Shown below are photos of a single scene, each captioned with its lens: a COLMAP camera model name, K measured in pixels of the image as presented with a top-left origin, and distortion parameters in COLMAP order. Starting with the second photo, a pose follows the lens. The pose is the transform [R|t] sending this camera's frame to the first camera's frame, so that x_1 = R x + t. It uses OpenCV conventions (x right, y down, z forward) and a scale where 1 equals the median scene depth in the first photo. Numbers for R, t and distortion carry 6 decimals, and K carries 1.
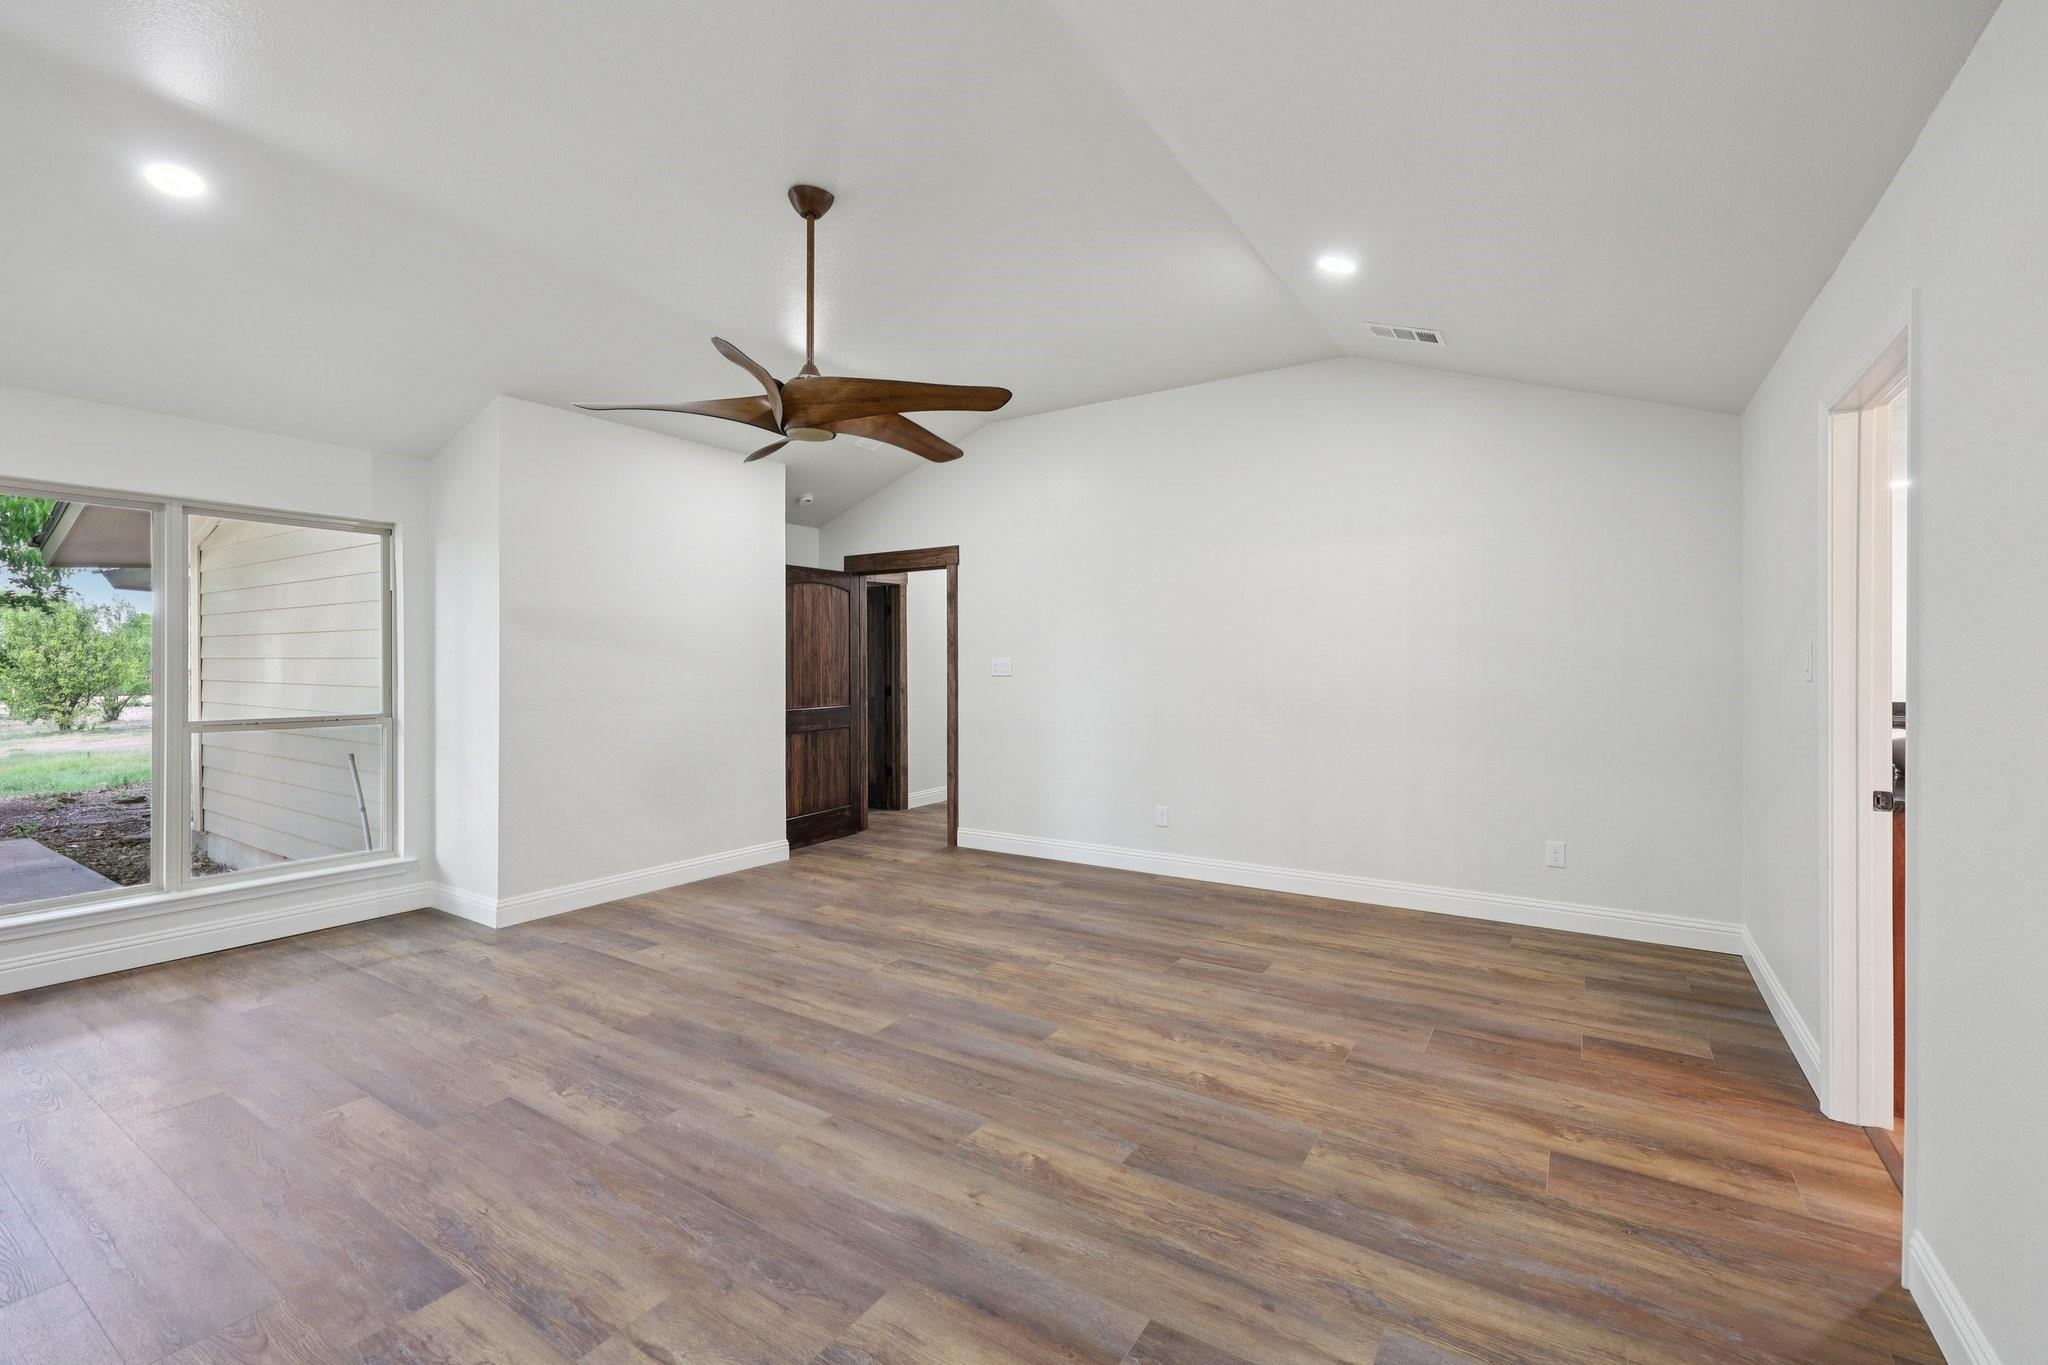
lens RADIAL K [[871.6, 0, 1023.5], [0, 871.6, 669.6], [0, 0, 1]] dist [-0.003513, -0.000082]
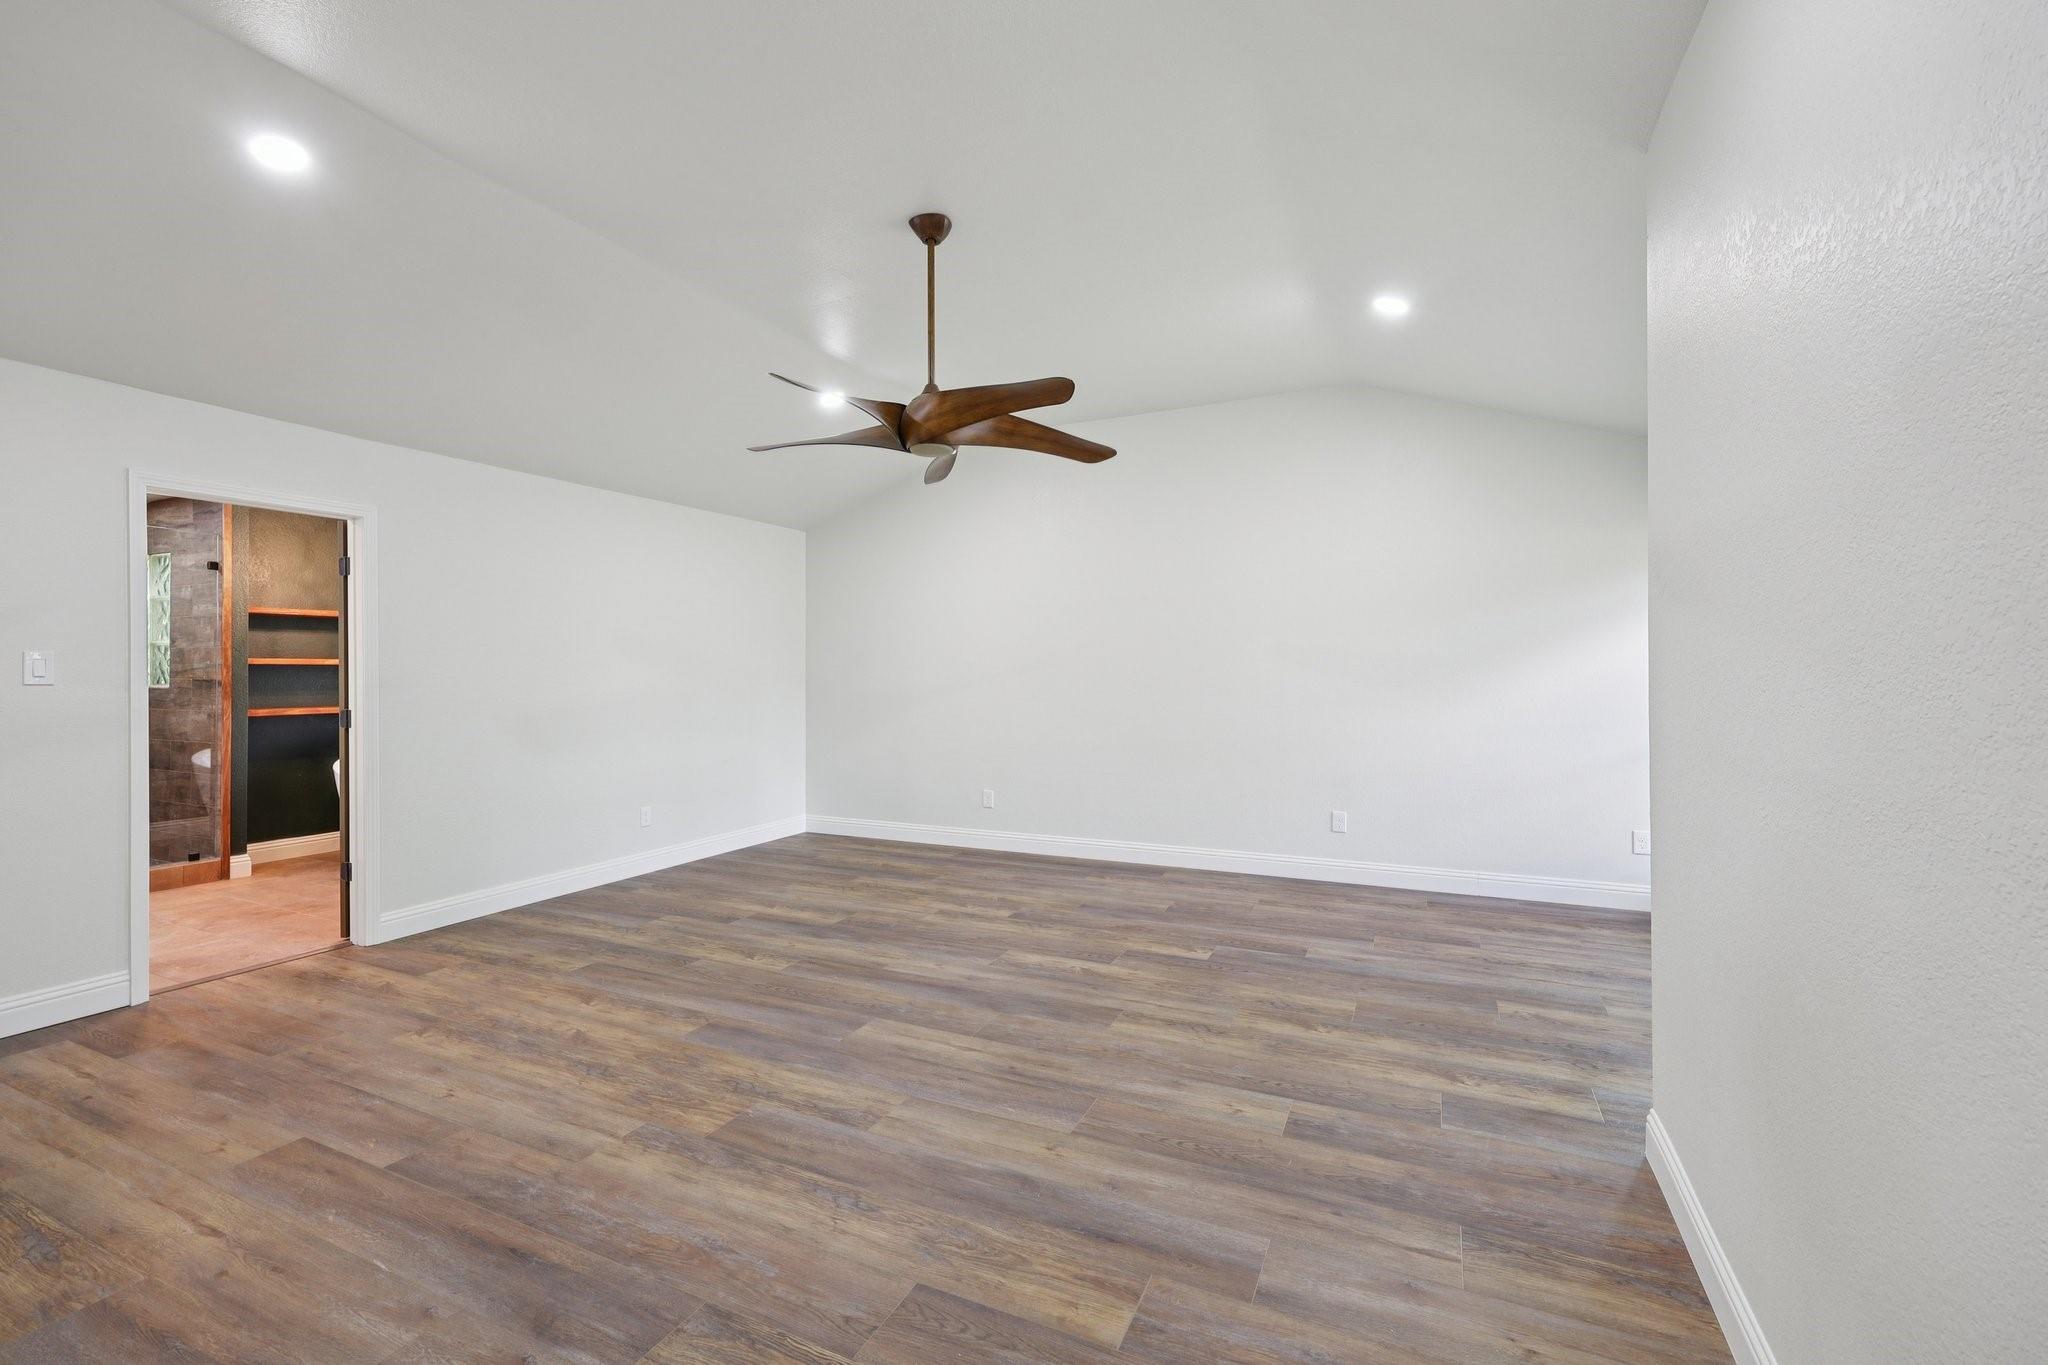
lens RADIAL K [[871.6, 0, 1020.4], [0, 871.6, 671.7], [0, 0, 1]] dist [-0.003513, -0.000082]
pose [[-0.991630, 0.002552, -0.129088, -0.210404], [0.001945, 0.999986, 0.004827, -0.005271], [0.129099, 0.004536, -0.991621, 2.019450]]
